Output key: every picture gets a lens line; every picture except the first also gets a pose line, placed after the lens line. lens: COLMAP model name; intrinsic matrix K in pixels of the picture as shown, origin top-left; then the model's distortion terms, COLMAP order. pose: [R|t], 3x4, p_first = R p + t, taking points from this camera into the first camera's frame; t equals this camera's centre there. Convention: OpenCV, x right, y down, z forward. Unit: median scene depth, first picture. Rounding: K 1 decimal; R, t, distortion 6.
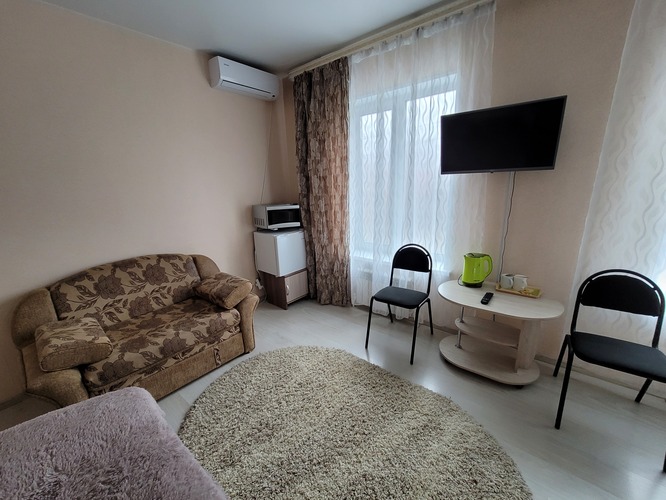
lens RADIAL K [[272.6, 0, 334.1], [0, 272.6, 255.8], [0, 0, 1]] dist [-0.002797, -0.000369]
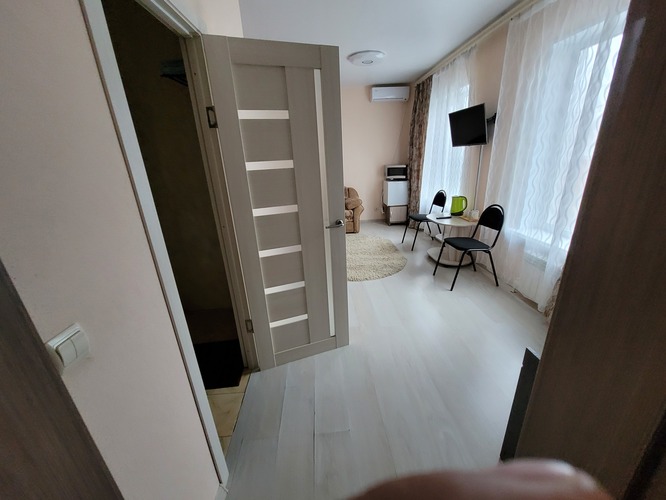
lens RADIAL K [[272.6, 0, 334.1], [0, 272.6, 255.8], [0, 0, 1]] dist [-0.002797, -0.000369]
pose [[0.684220, 0.251375, -0.684582, 1.186643], [-0.168824, 0.967814, 0.186642, 0.162179], [0.709465, -0.012130, 0.704636, -0.710422]]
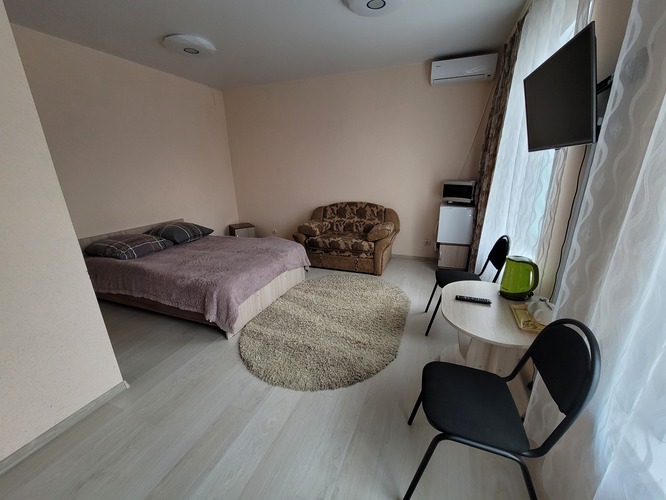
lens RADIAL K [[272.6, 0, 334.1], [0, 272.6, 255.8], [0, 0, 1]] dist [-0.002797, -0.000369]
pose [[0.315141, 0.320001, -0.893468, 0.993230], [-0.243207, 0.937232, 0.249893, -0.072206], [0.917353, 0.138546, 0.373187, 0.218825]]
